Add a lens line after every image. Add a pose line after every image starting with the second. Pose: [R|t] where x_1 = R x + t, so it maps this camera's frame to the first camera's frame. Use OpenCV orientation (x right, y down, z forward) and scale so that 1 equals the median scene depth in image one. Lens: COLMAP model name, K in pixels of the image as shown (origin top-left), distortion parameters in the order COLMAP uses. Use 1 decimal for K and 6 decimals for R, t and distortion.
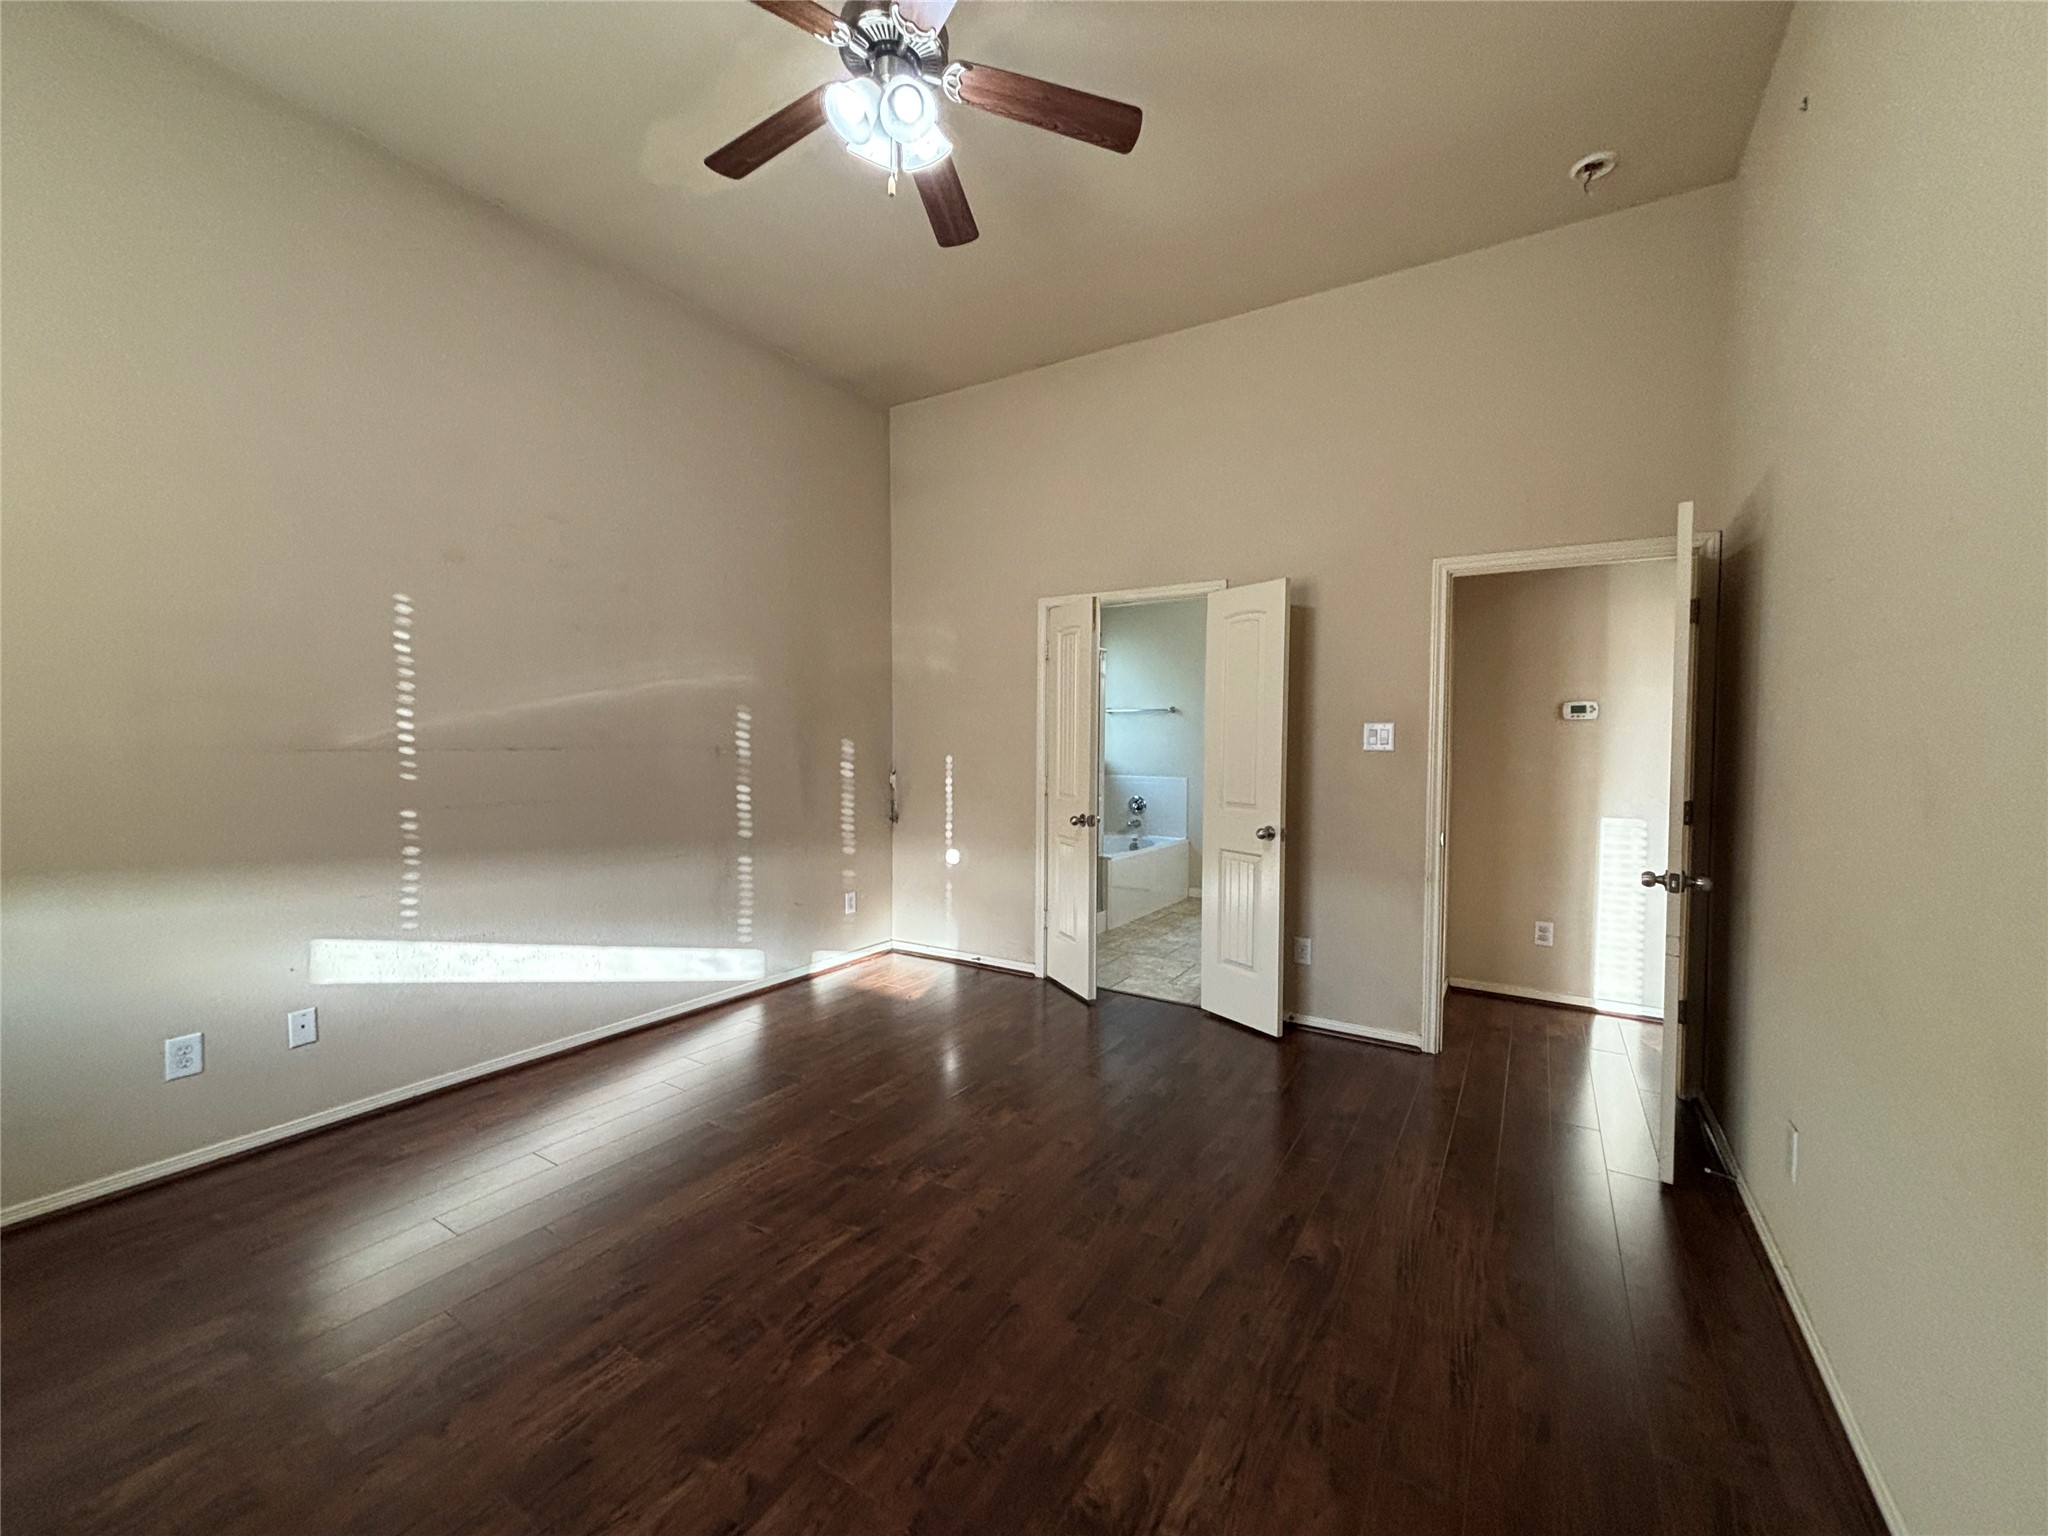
lens RADIAL K [[828.7, 0, 1019.3], [0, 828.7, 768.2], [0, 0, 1]] dist [0.002749, 0.000459]
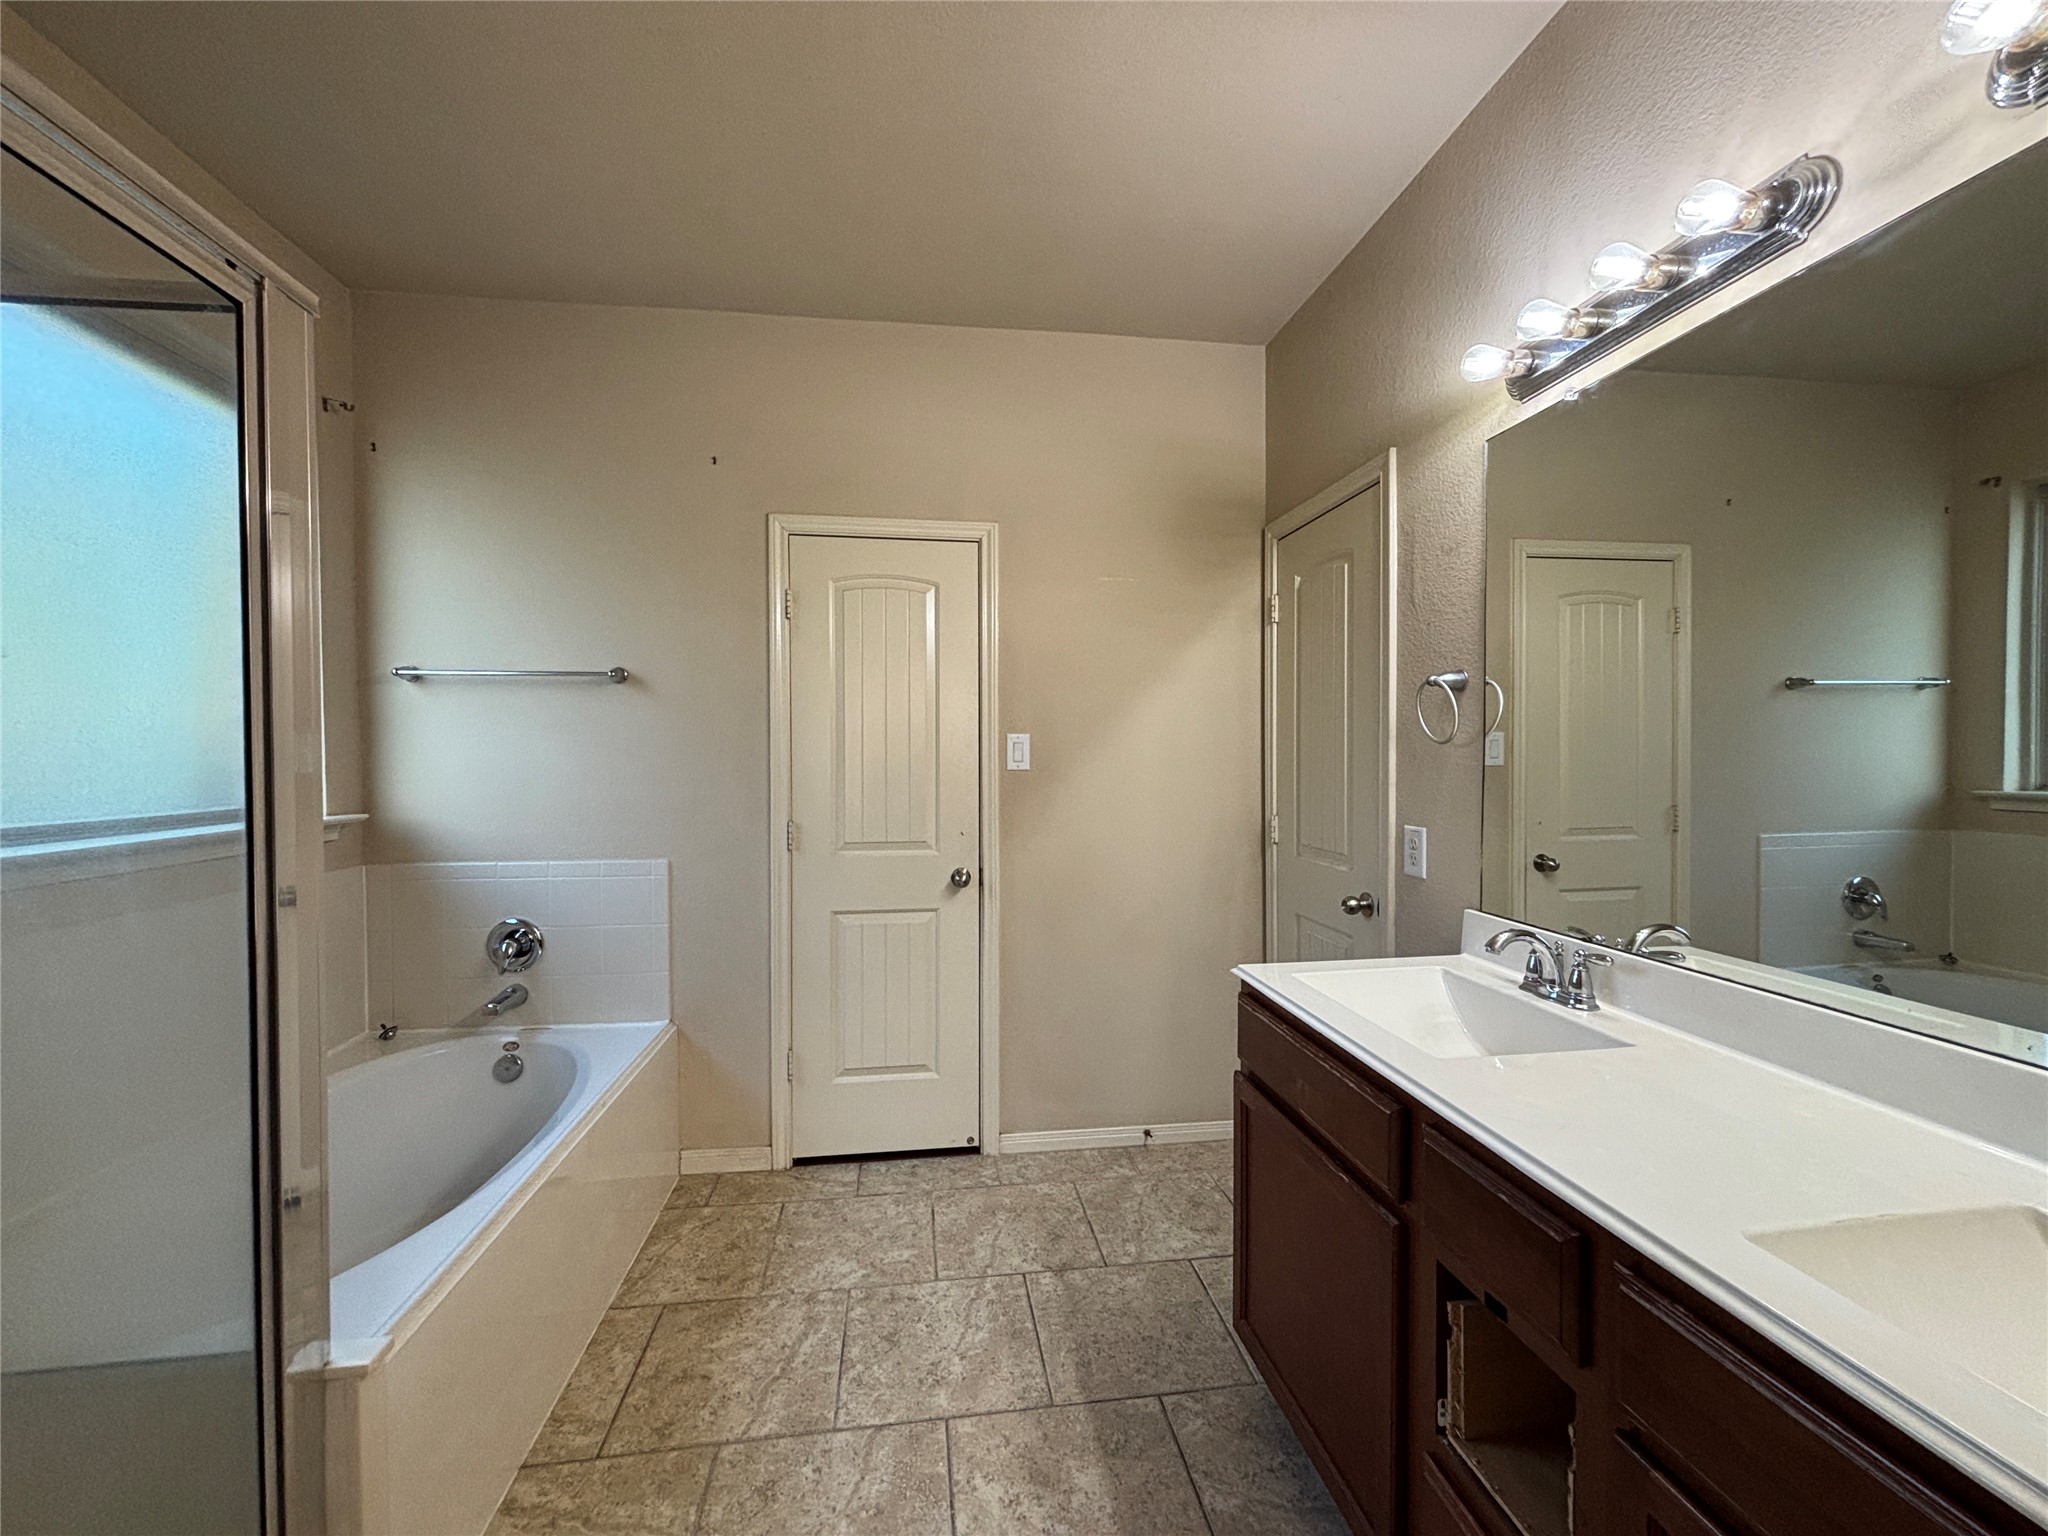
lens RADIAL K [[828.7, 0, 1018.9], [0, 828.7, 762.9], [0, 0, 1]] dist [0.002749, 0.000459]
pose [[0.767473, -0.029177, 0.640417, 0.083317], [0.029084, 0.999520, 0.010684, -0.029938], [-0.640421, 0.010426, 0.767953, 0.592343]]
